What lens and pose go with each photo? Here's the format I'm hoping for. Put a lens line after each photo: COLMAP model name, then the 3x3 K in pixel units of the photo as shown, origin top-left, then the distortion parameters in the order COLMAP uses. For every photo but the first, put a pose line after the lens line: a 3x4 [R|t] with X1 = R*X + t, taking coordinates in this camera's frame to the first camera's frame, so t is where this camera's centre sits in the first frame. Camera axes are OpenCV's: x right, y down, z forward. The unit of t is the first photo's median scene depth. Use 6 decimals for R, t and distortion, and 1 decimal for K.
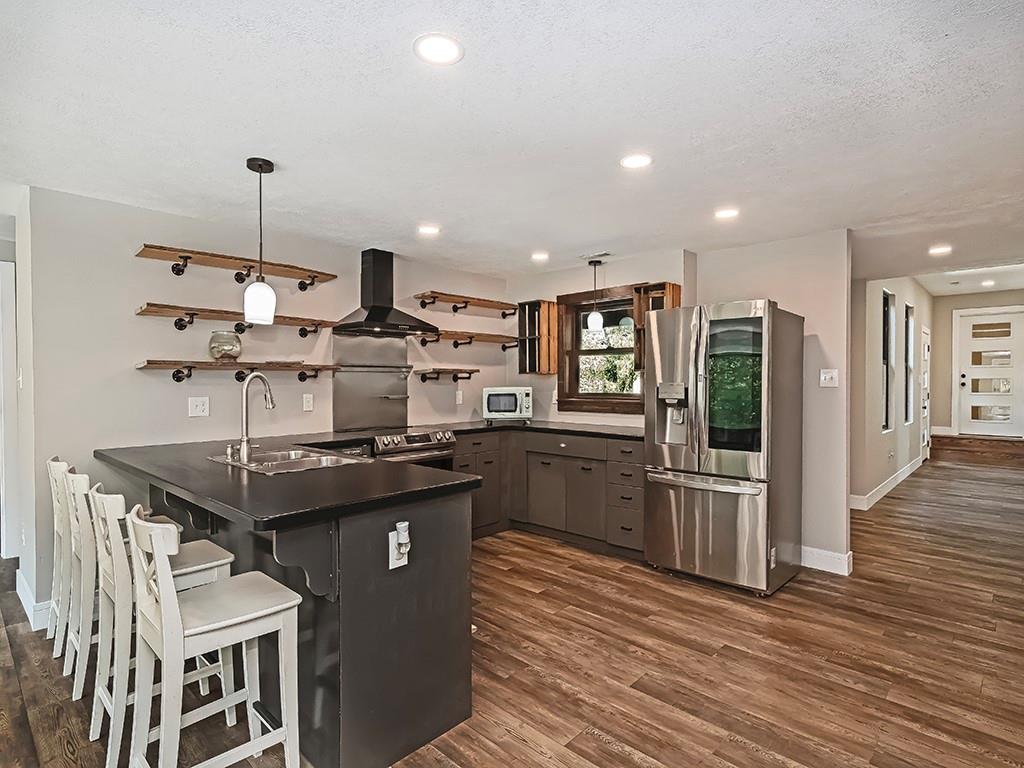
lens RADIAL K [[534.4, 0, 512.0], [0, 534.4, 384.0], [0, 0, 1]] dist [-0.002671, -0.000985]
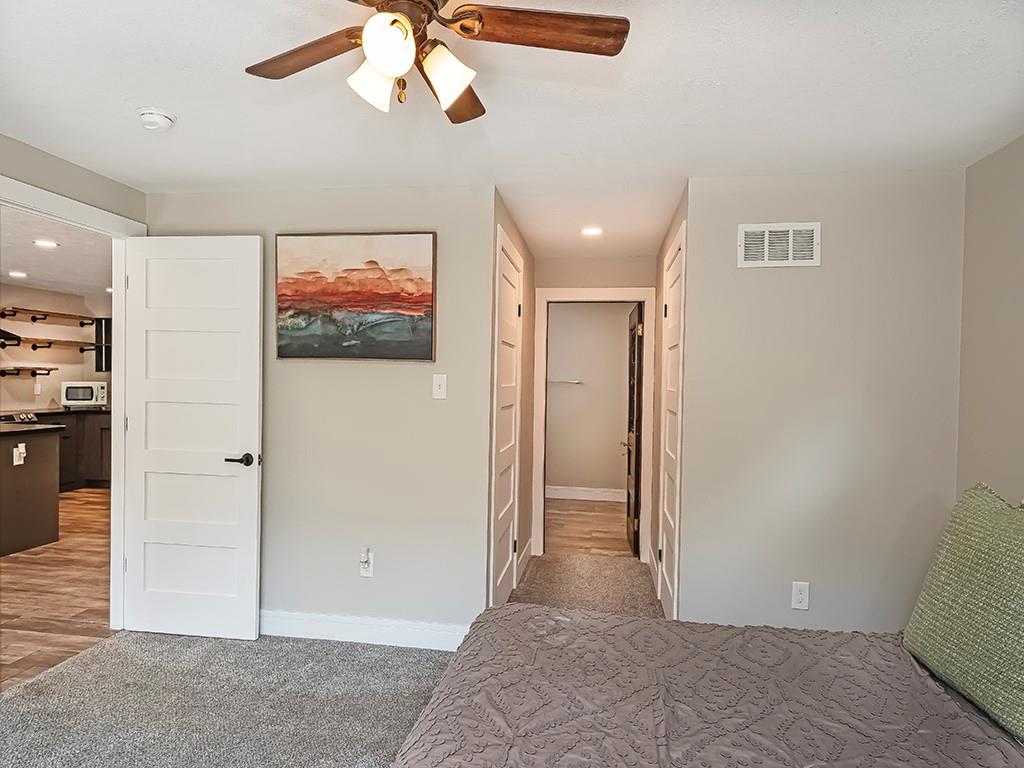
lens RADIAL K [[603.1, 0, 512.0], [0, 603.1, 384.0], [0, 0, 1]] dist [0.003990, 0.001395]
pose [[0.824227, 0.008944, 0.566189, 0.016858], [-0.012233, 0.999923, 0.002012, -0.004534], [-0.566128, -0.008584, 0.824273, -0.854628]]
